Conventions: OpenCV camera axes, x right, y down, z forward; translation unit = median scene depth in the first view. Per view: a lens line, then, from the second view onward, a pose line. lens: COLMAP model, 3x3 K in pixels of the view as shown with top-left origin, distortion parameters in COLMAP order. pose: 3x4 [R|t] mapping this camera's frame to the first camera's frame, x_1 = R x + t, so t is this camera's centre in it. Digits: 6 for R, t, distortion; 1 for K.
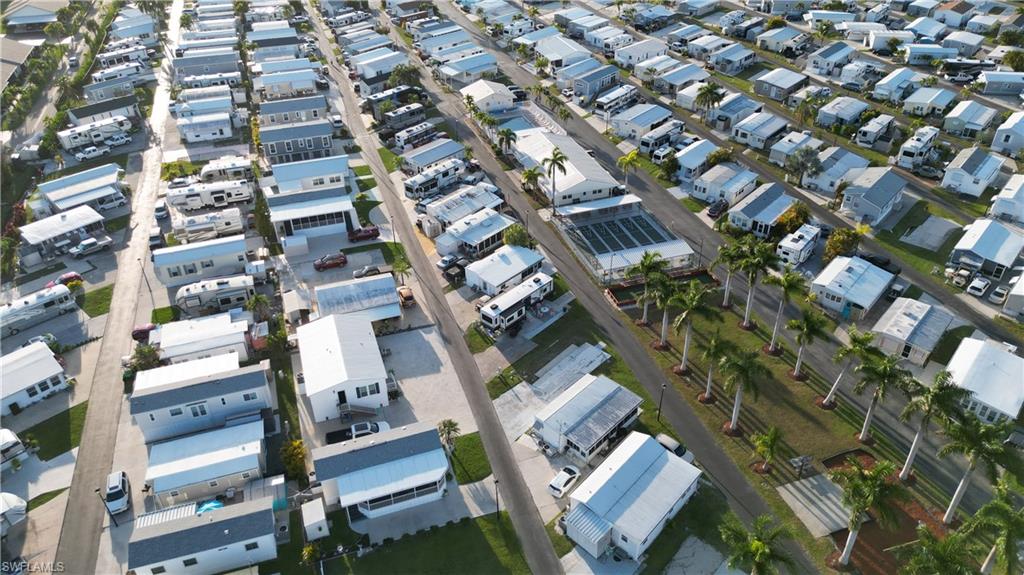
lens RADIAL K [[719.4, 0, 510.4], [0, 719.4, 304.8], [0, 0, 1]] dist [0.073127, -0.072038]
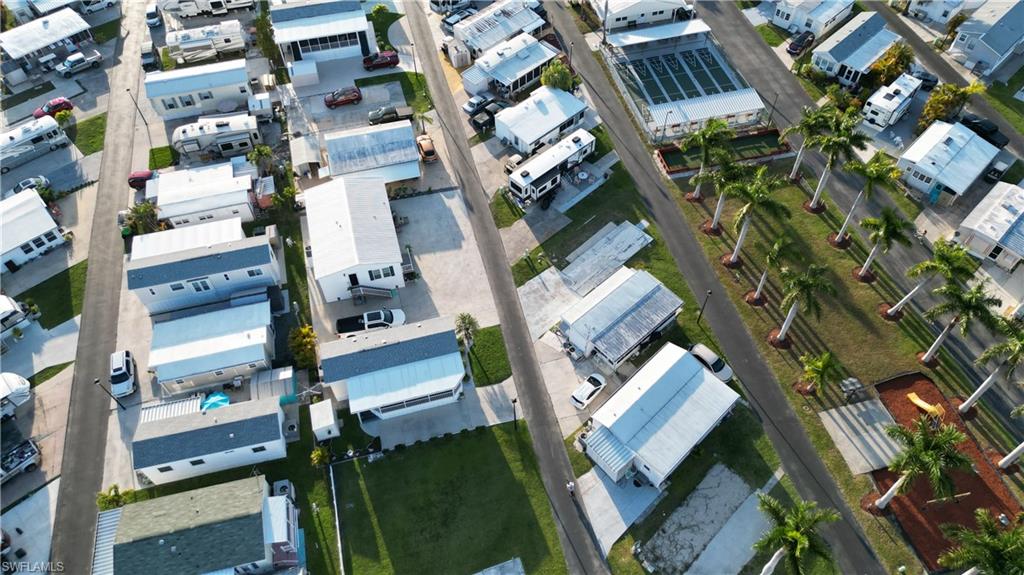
lens RADIAL K [[719.4, 0, 510.4], [0, 719.4, 304.8], [0, 0, 1]] dist [0.073127, -0.072038]
pose [[0.997540, 0.056331, -0.041715, 0.005483], [-0.041034, 0.951784, 0.304011, -0.115163], [0.056829, -0.301552, 0.951755, 0.115437]]
